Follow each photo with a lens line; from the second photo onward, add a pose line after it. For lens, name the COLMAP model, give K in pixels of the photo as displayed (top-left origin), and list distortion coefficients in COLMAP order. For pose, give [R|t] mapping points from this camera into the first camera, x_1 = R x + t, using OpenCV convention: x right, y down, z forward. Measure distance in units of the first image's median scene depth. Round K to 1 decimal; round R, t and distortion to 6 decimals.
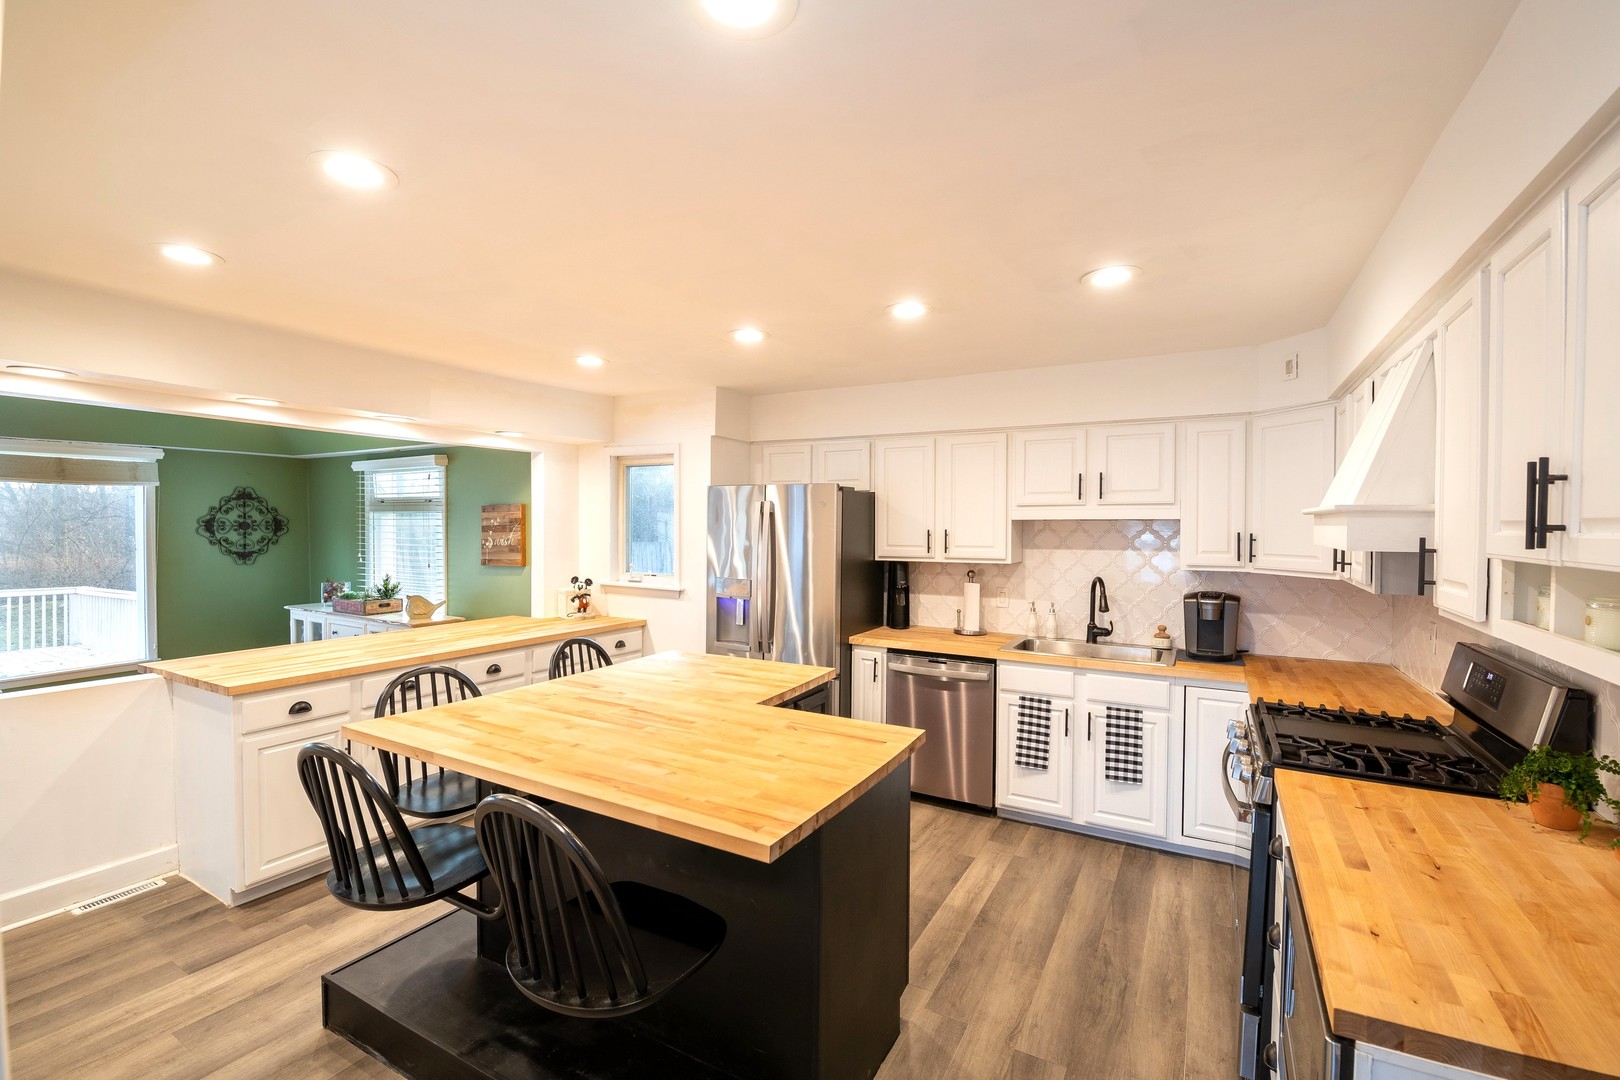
lens RADIAL K [[712.0, 0, 805.2], [0, 712.0, 536.8], [0, 0, 1]] dist [0.000457, -0.009544]
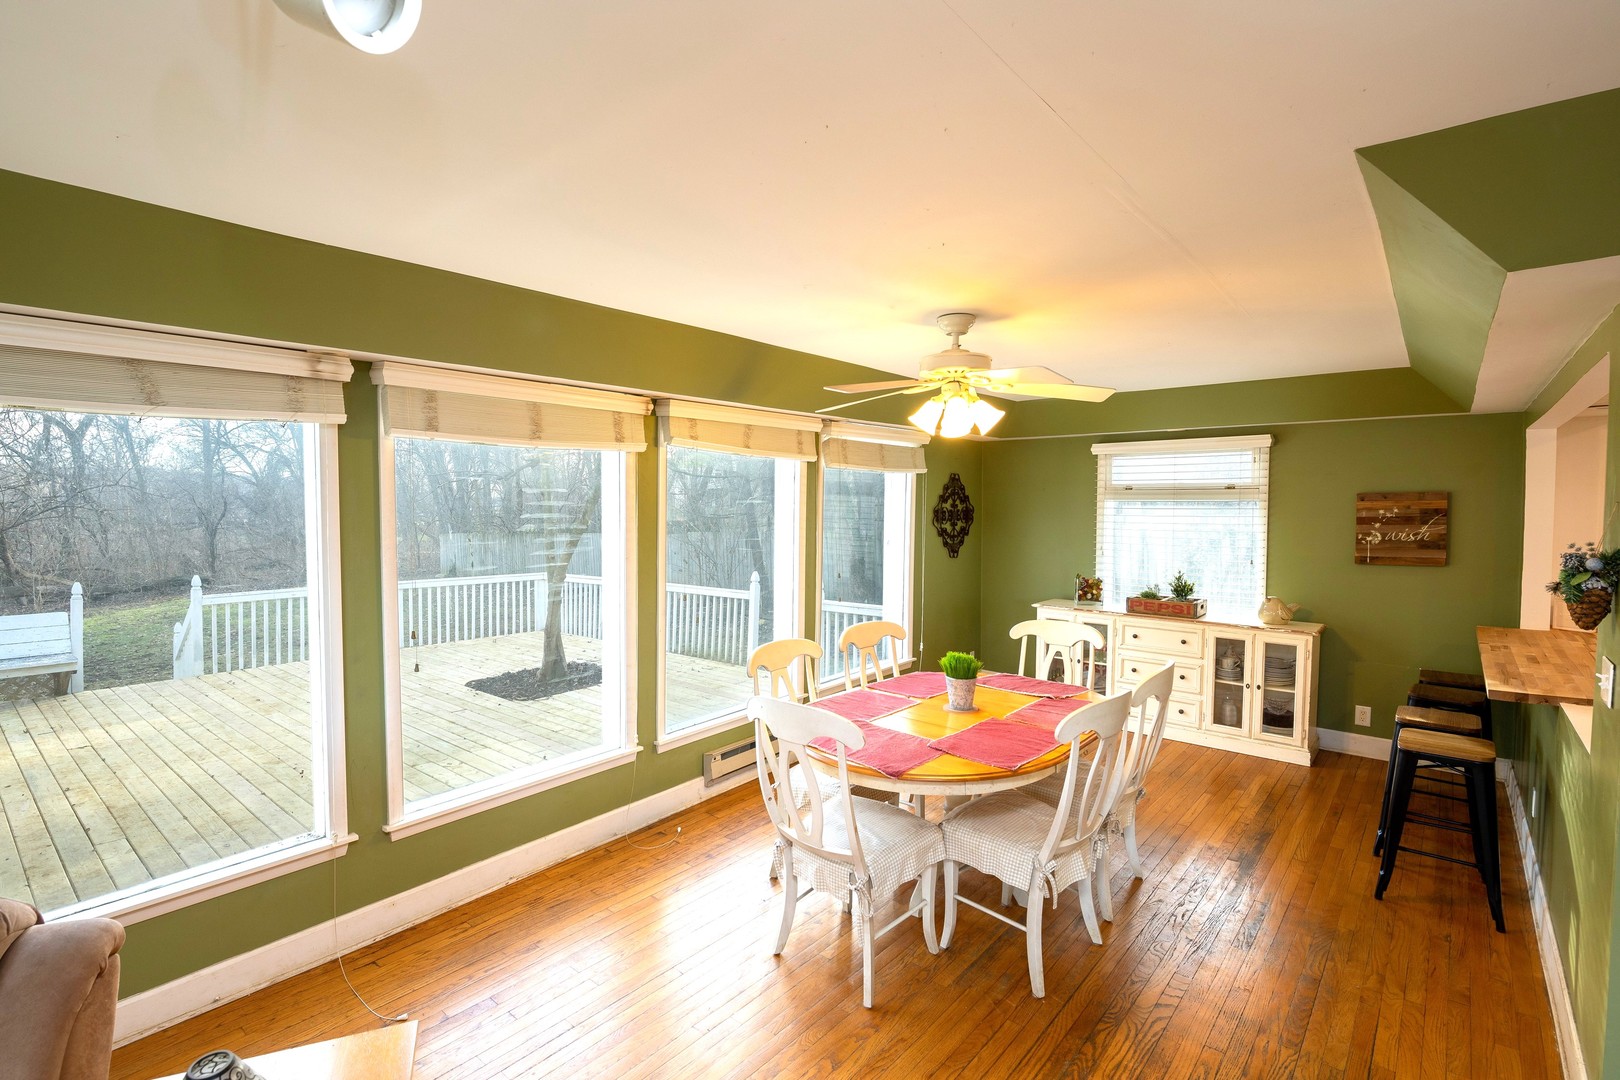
lens RADIAL K [[756.1, 0, 808.9], [0, 756.1, 534.0], [0, 0, 1]] dist [0.002182, -0.009973]
pose [[0.983882, 0.005139, -0.178744, -0.941498], [-0.001650, 0.999805, 0.019663, -0.012179], [0.178810, -0.019051, 0.983699, -0.008689]]
